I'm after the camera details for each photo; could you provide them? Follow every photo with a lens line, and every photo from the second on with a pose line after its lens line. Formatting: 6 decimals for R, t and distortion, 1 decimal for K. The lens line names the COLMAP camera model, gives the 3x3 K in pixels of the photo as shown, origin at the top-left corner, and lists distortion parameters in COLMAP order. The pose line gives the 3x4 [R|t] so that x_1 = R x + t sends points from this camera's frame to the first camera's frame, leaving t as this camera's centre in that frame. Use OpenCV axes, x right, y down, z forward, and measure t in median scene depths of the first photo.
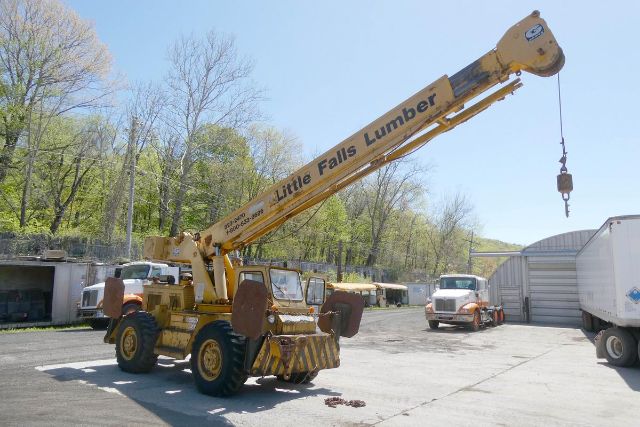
lens RADIAL K [[454.3, 0, 320.0], [0, 454.3, 213.5], [0, 0, 1]] dist [-0.000265, 0.001612]
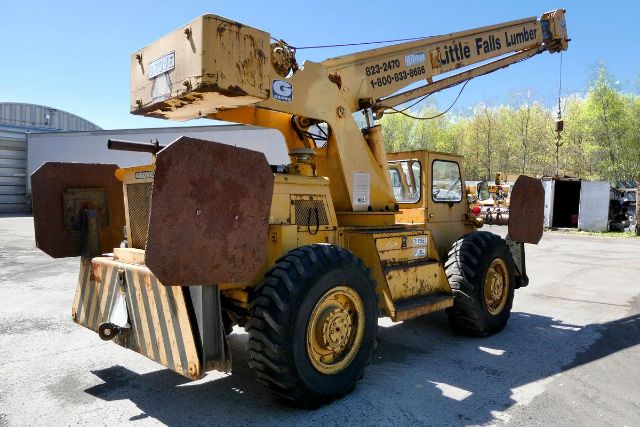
lens RADIAL K [[454.3, 0, 320.0], [0, 454.3, 213.5], [0, 0, 1]] dist [-0.000265, 0.001612]
pose [[0.118248, -0.074656, 0.990174, -0.830152], [-0.190066, 0.977031, 0.096363, 0.167168], [-0.974624, -0.199593, 0.101342, 1.048979]]
